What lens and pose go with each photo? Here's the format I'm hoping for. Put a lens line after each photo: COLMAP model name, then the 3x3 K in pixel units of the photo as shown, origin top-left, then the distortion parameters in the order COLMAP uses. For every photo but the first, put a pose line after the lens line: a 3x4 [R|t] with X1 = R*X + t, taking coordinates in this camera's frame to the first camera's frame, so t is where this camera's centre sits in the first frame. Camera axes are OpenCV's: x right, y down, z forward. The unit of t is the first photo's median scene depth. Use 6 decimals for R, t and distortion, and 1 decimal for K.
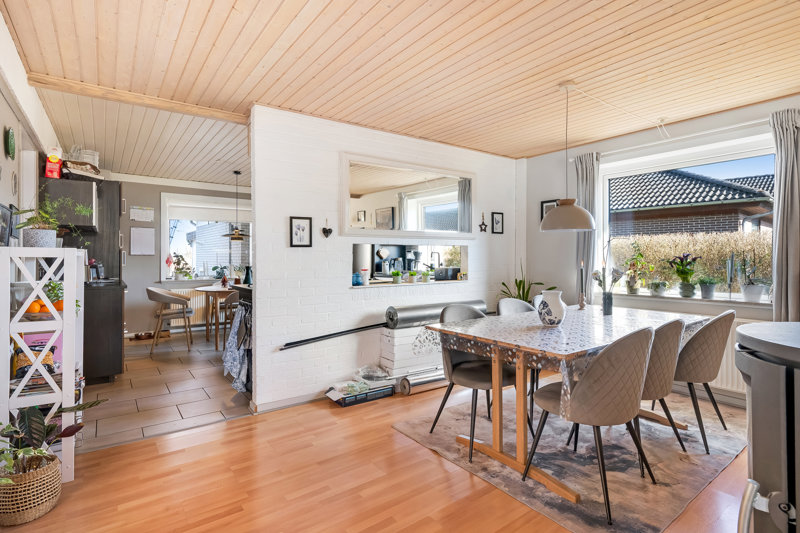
lens RADIAL K [[403.5, 0, 401.6], [0, 403.5, 258.6], [0, 0, 1]] dist [0.000649, 0.001282]
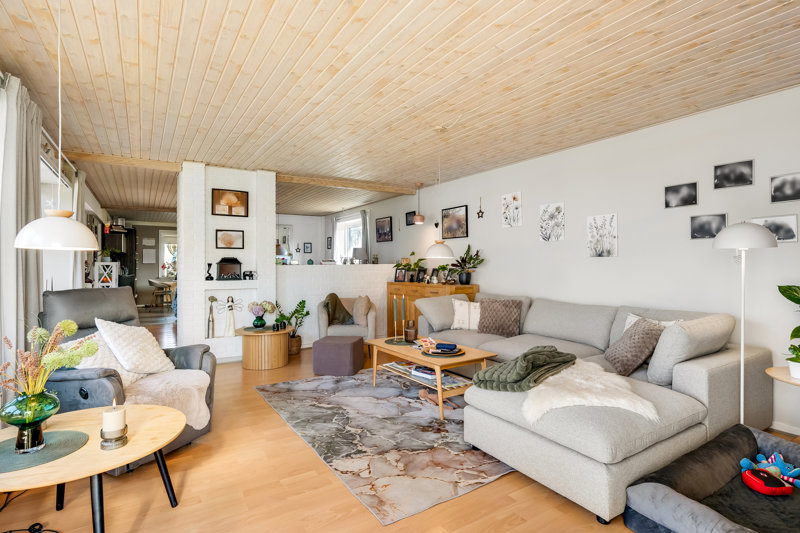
lens RADIAL K [[403.5, 0, 394.8], [0, 403.5, 264.7], [0, 0, 1]] dist [0.000649, 0.001282]
pose [[0.997223, -0.002522, -0.074428, 0.627927], [0.002523, 0.999997, -0.000076, -0.000002], [0.074428, -0.000112, 0.997226, -0.776327]]
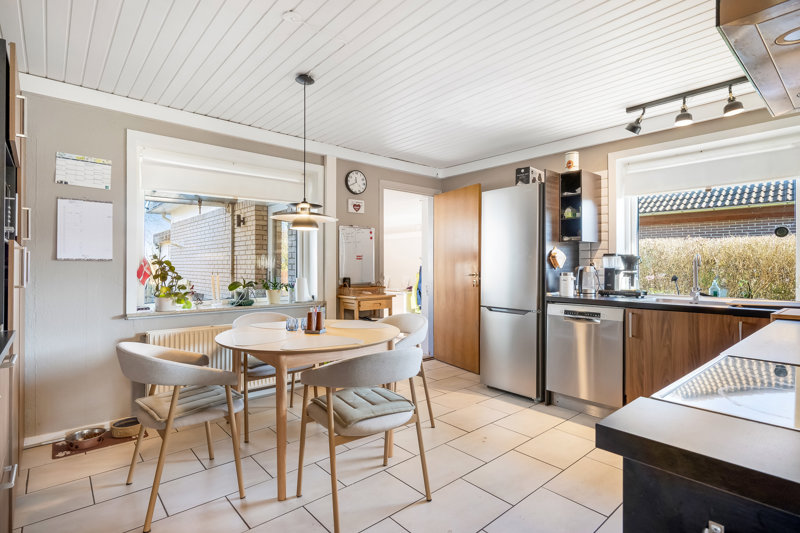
lens RADIAL K [[403.5, 0, 402.6], [0, 403.5, 264.4], [0, 0, 1]] dist [0.000649, 0.001282]
pose [[0.997207, 0.002837, 0.074633, -0.307634], [-0.002819, 0.999996, -0.000342, -0.004856], [-0.074634, 0.000130, 0.997211, 0.501210]]
